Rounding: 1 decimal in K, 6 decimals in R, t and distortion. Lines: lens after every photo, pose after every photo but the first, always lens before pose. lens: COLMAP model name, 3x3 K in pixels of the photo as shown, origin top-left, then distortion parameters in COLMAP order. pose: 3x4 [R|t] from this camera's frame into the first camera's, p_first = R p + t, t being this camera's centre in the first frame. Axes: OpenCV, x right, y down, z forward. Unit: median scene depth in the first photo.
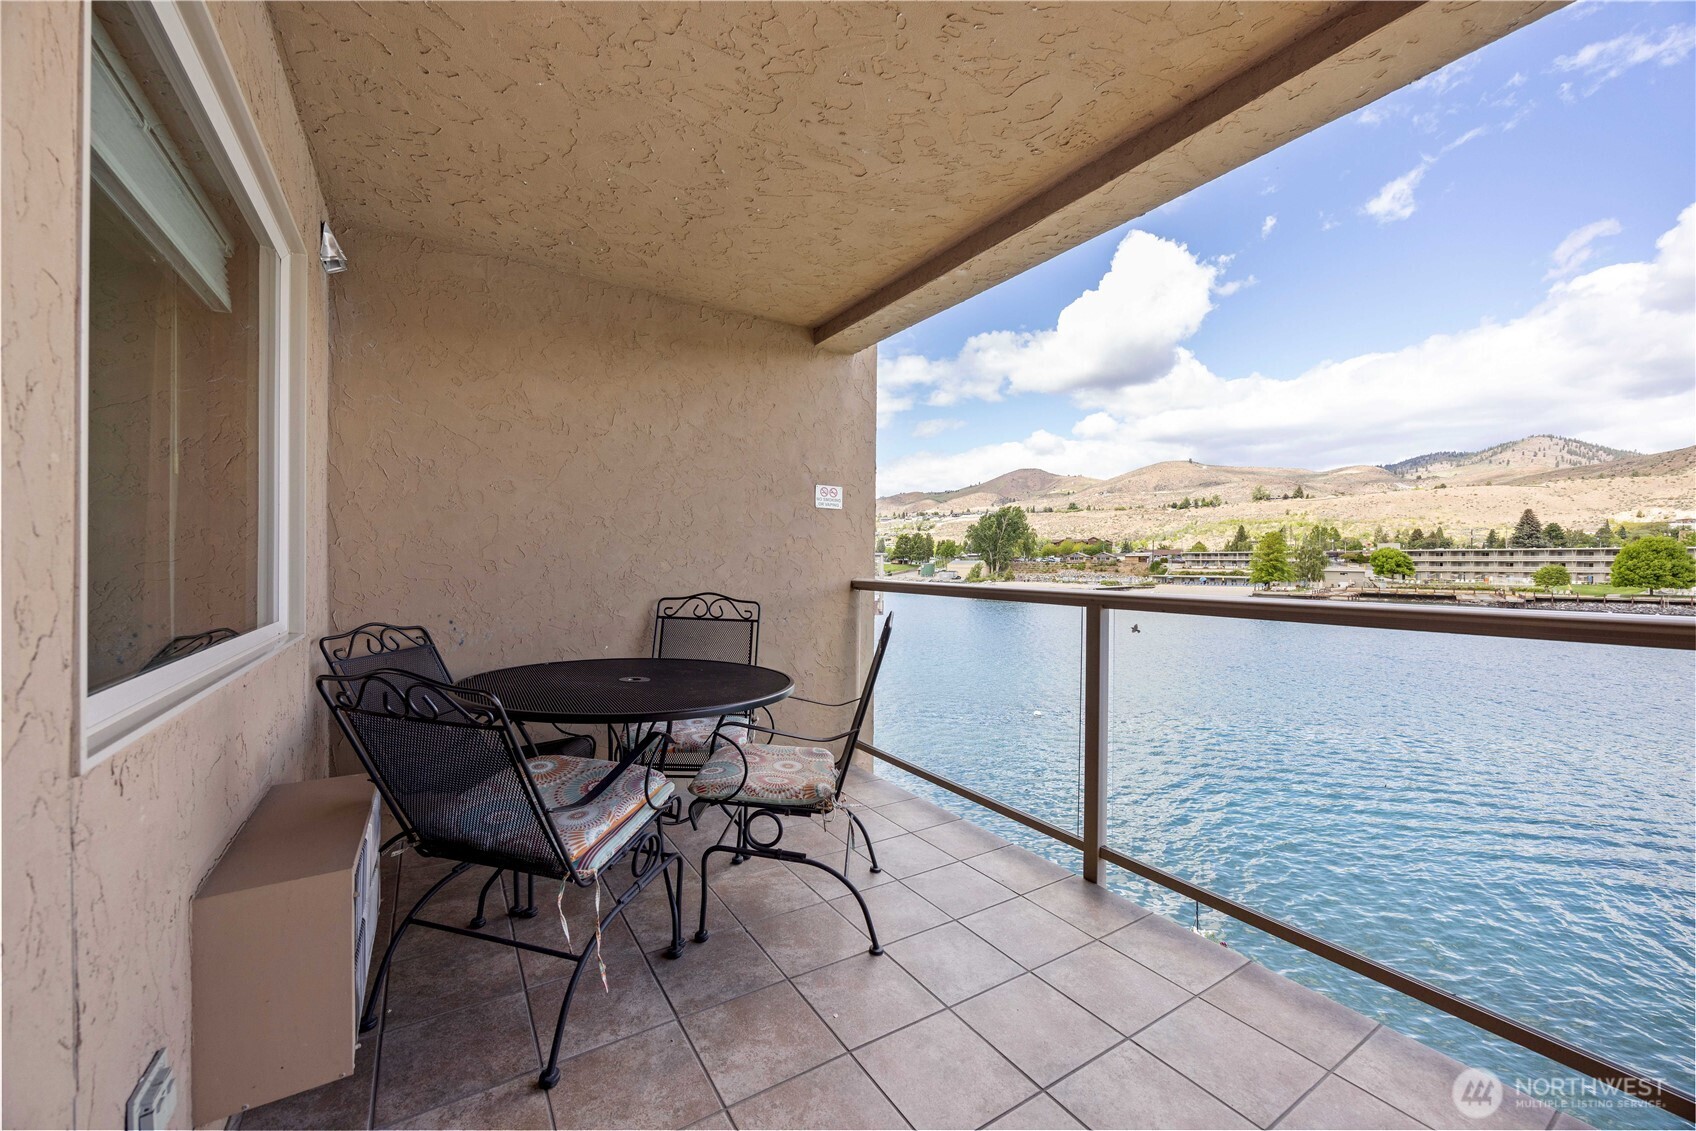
lens RADIAL K [[642.7, 0, 836.9], [0, 642.7, 565.4], [0, 0, 1]] dist [-0.003206, -0.000277]
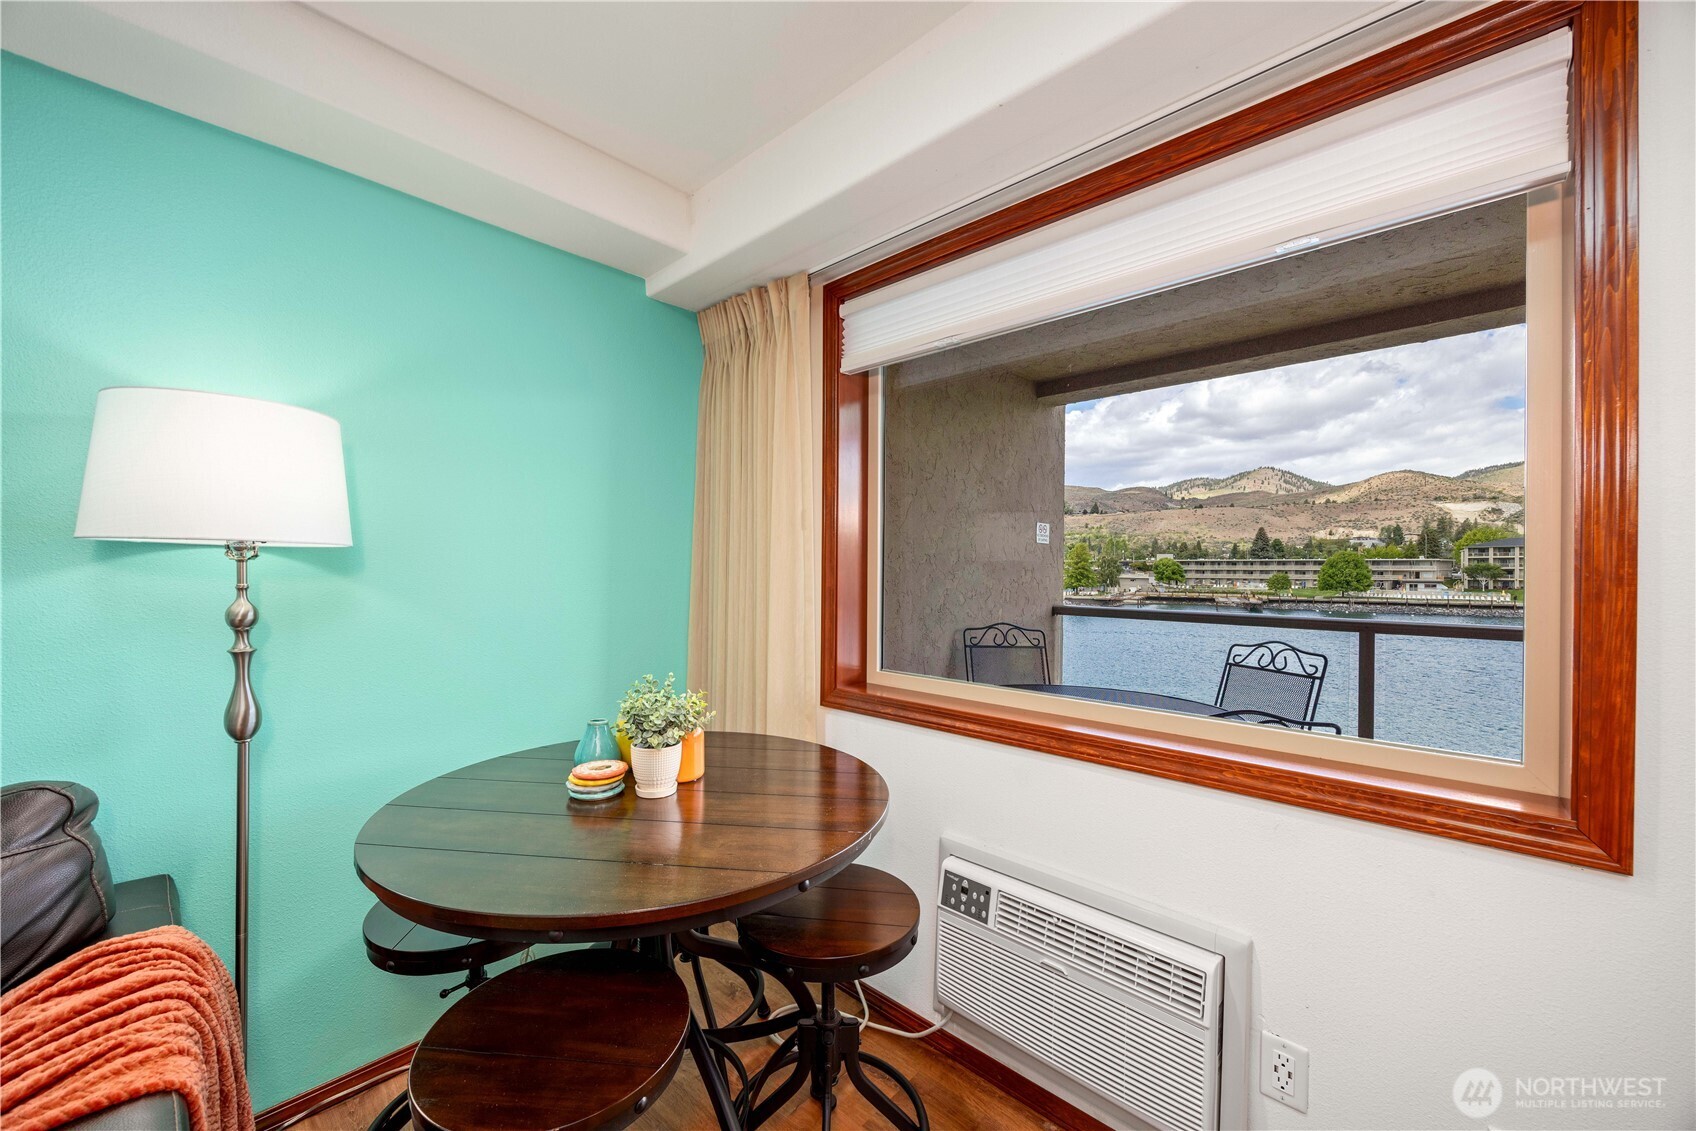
lens RADIAL K [[644.6, 0, 840.0], [0, 644.6, 574.3], [0, 0, 1]] dist [0.000734, 0.000116]
pose [[0.969069, 0.001161, 0.246789, -0.747101], [-0.002130, 0.999991, 0.003663, -0.044718], [-0.246783, -0.004076, 0.969062, -0.006968]]
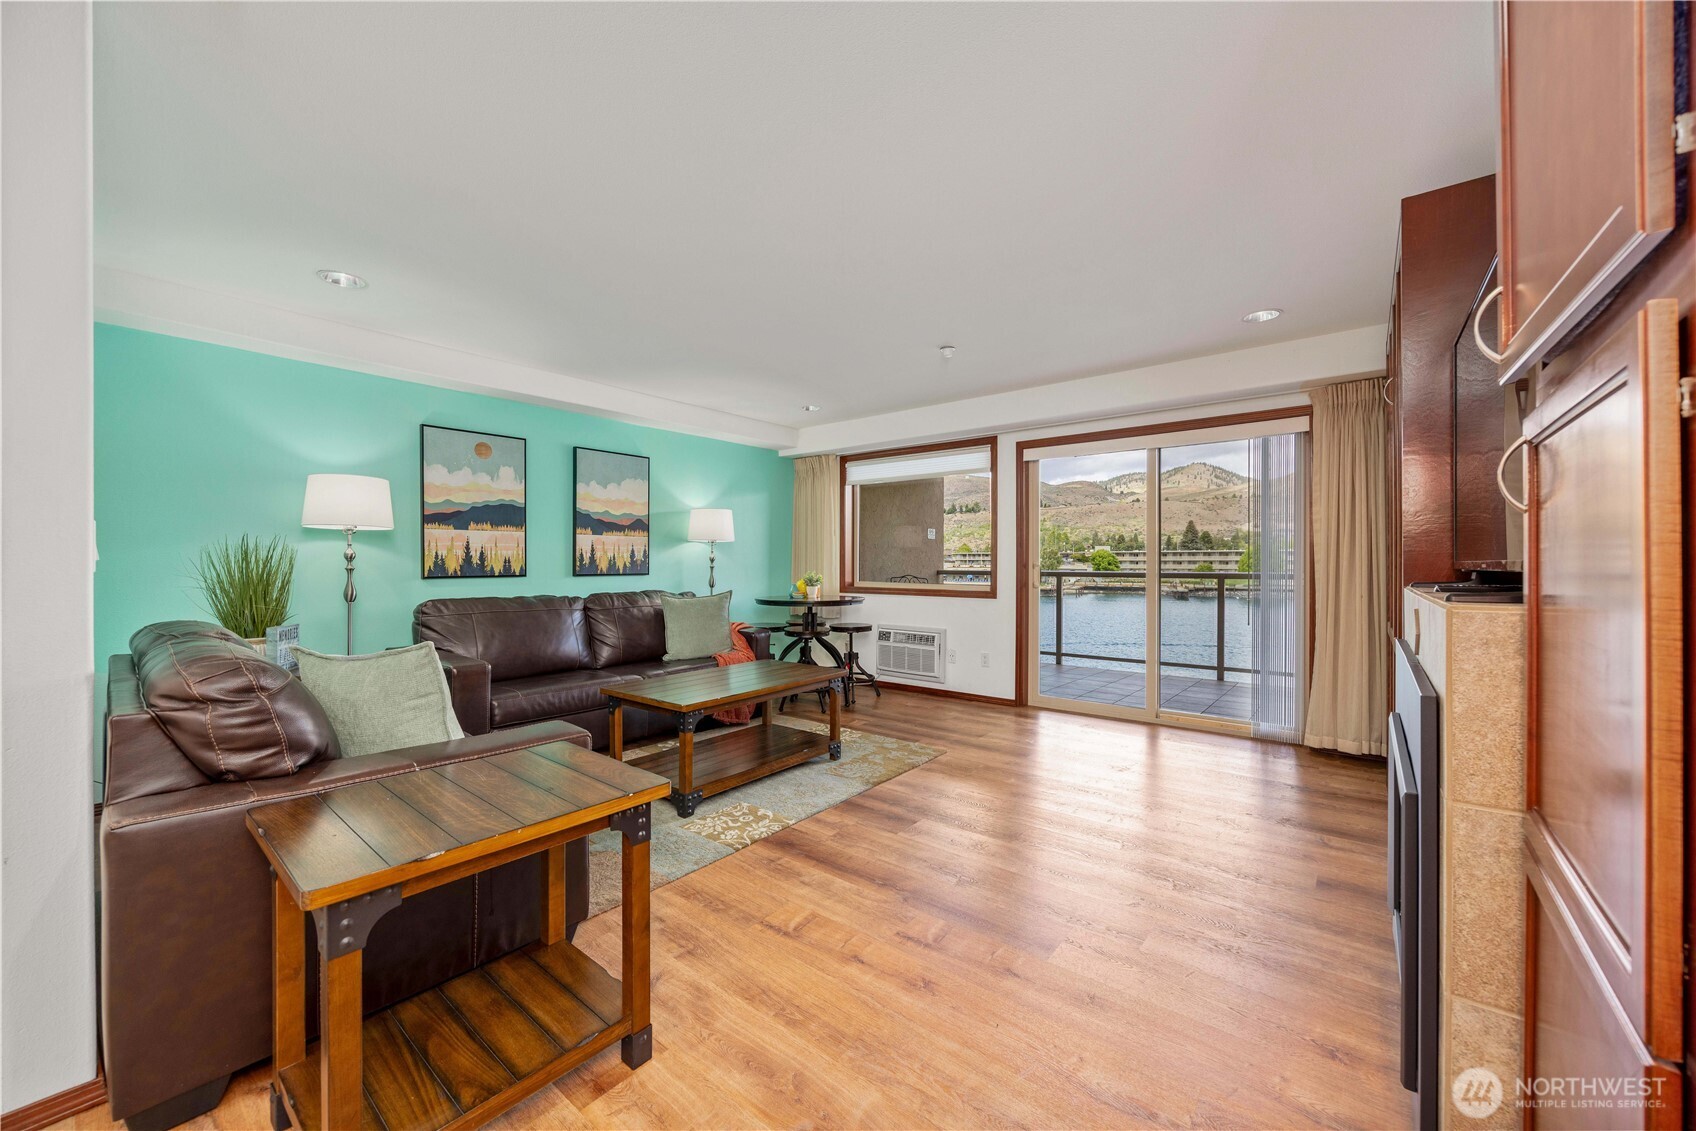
lens RADIAL K [[642.7, 0, 836.9], [0, 642.7, 565.4], [0, 0, 1]] dist [-0.003206, -0.000277]
pose [[0.949413, -0.003249, 0.314012, -1.233749], [0.003072, 0.999995, 0.001057, 0.002527], [-0.314014, -0.000039, 0.949418, -1.249899]]
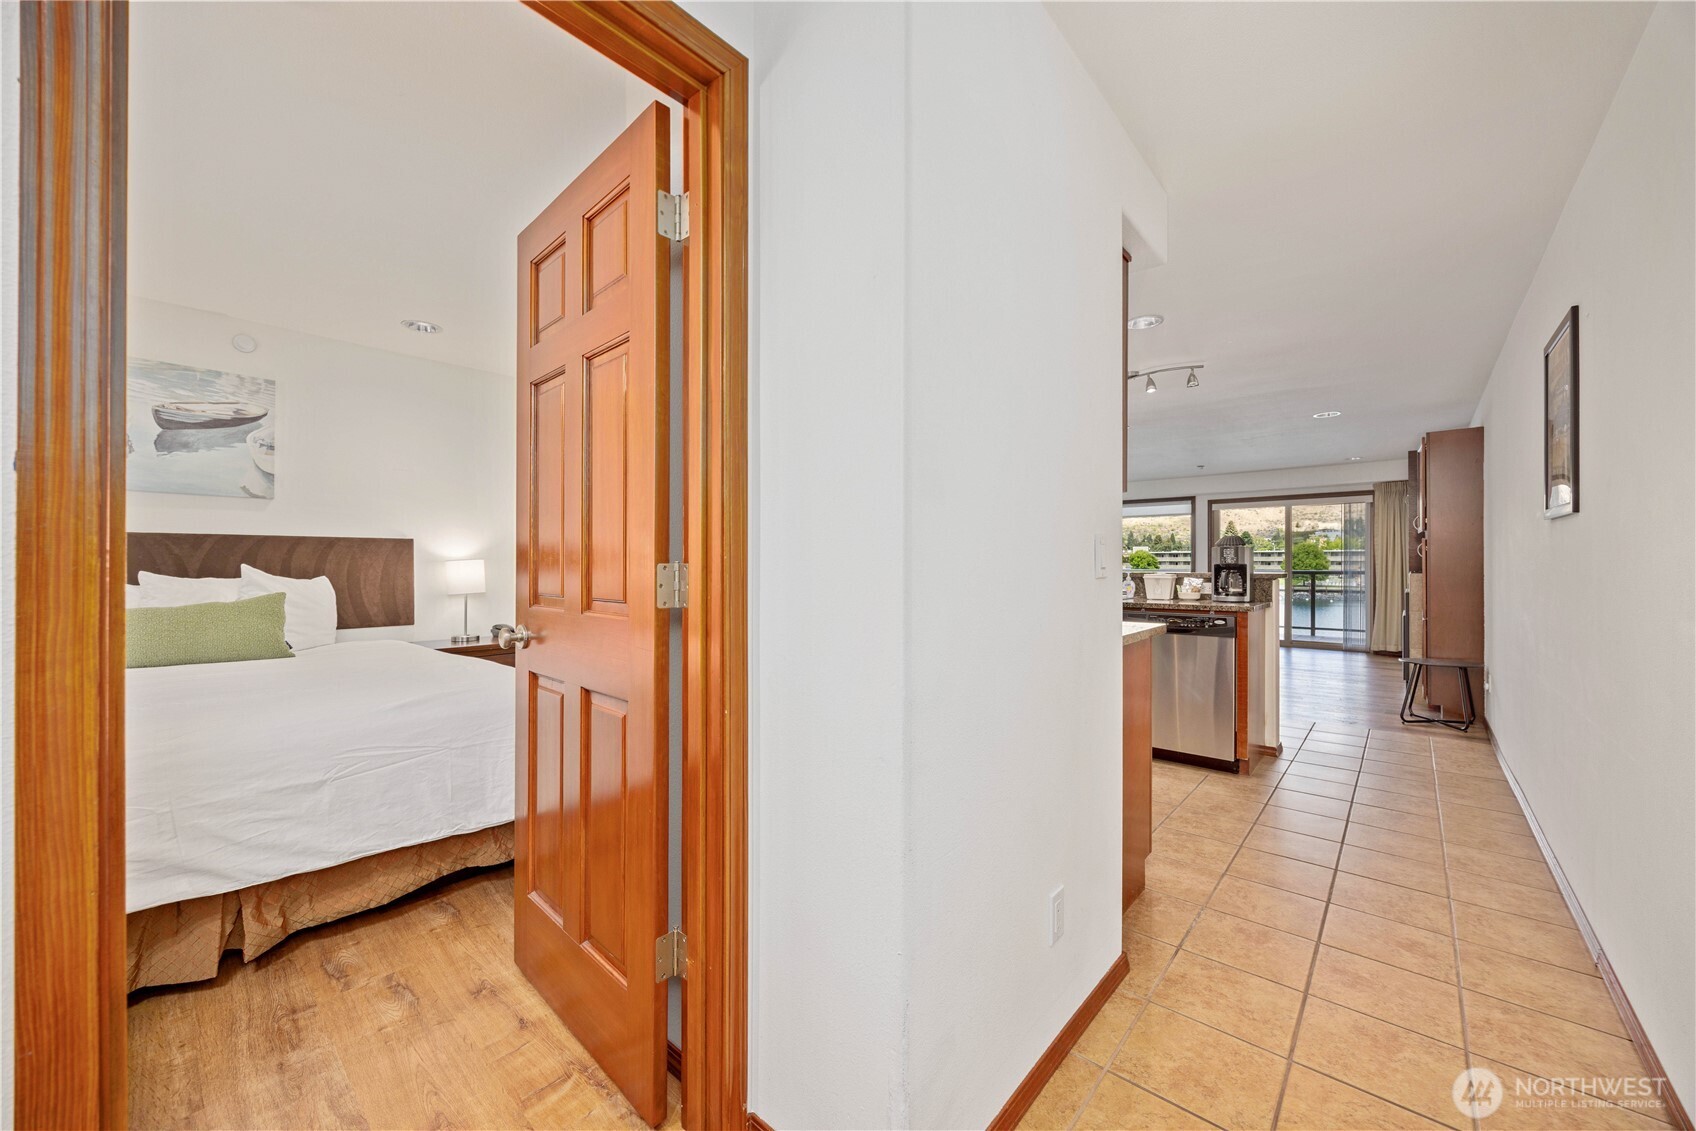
lens RADIAL K [[640.1, 0, 838.0], [0, 640.1, 565.0], [0, 0, 1]] dist [-0.003374, -0.000354]
pose [[0.962564, -0.003532, 0.271033, -2.780360], [0.003991, 0.999991, -0.001142, -0.004467], [-0.271026, 0.002181, 0.962570, -2.272309]]
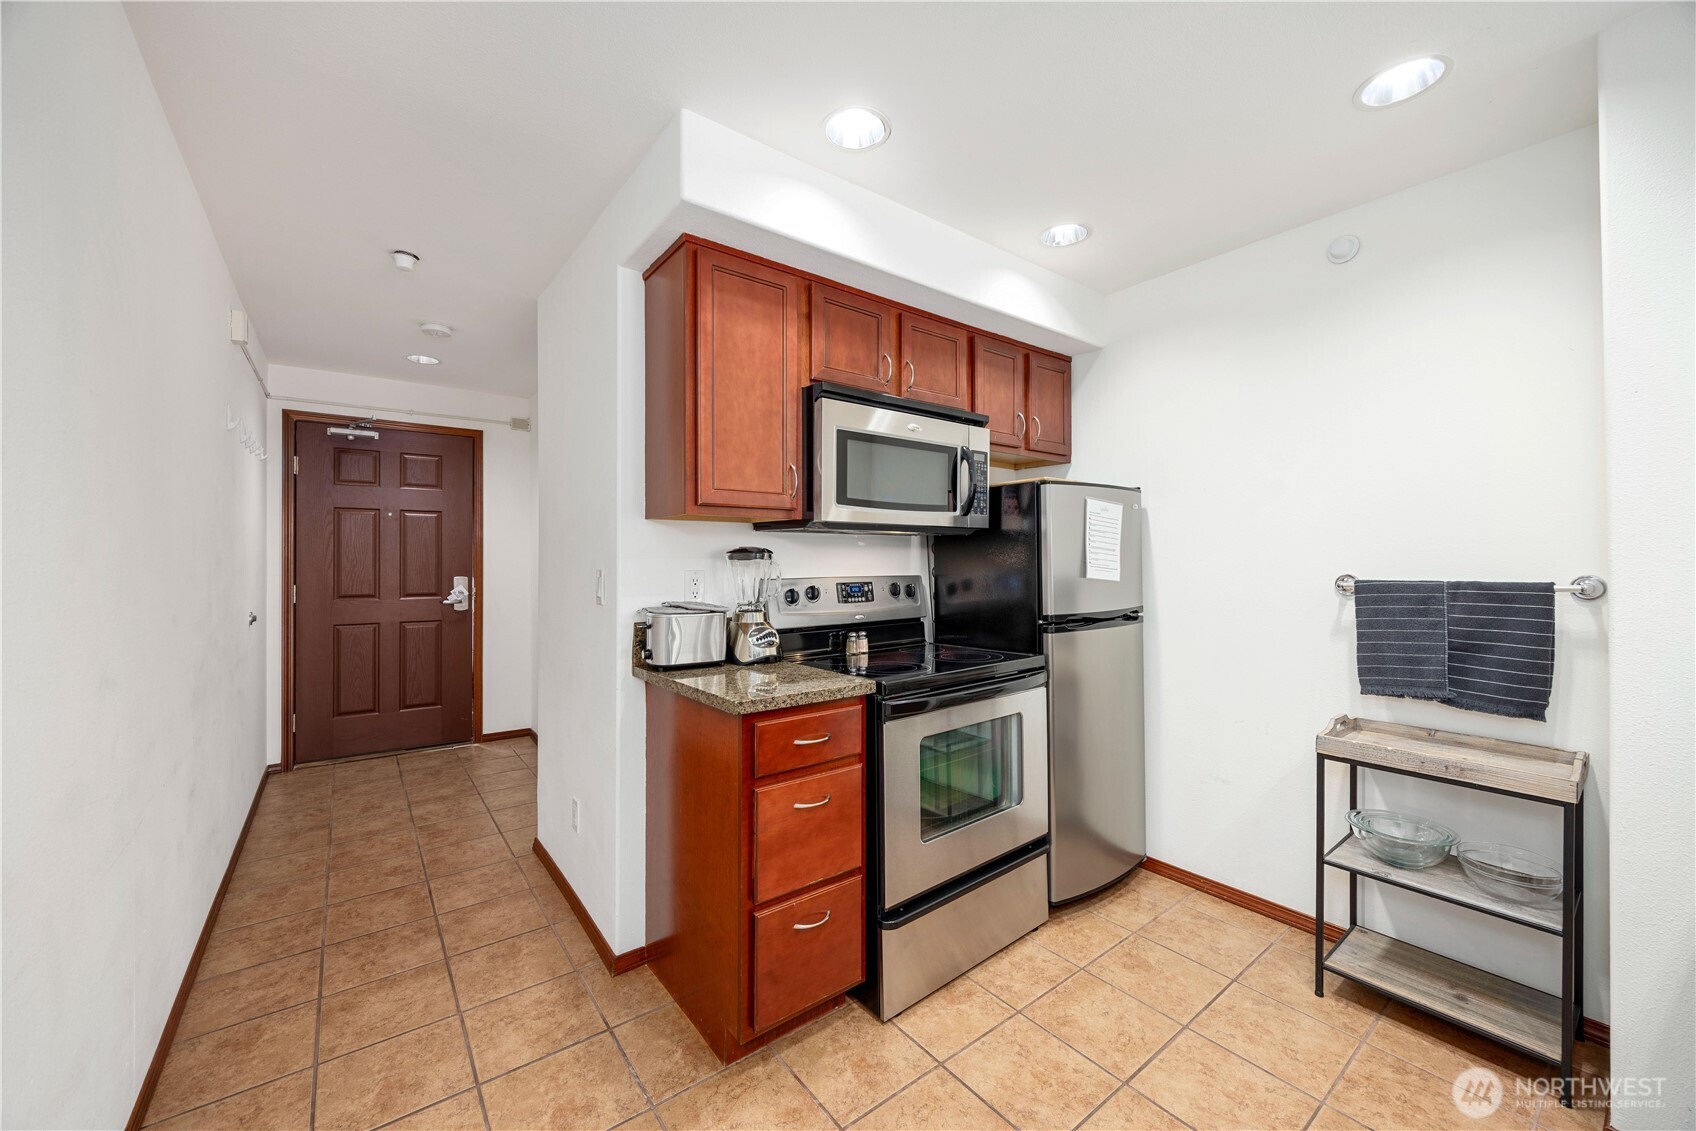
lens RADIAL K [[654.2, 0, 854.4], [0, 654.2, 558.4], [0, 0, 1]] dist [0.002602, 0.000176]
pose [[0.089135, -0.011316, -0.995955, -1.718213], [0.000217, 0.999936, -0.011342, -0.036431], [0.996019, 0.000795, 0.089132, -1.613393]]
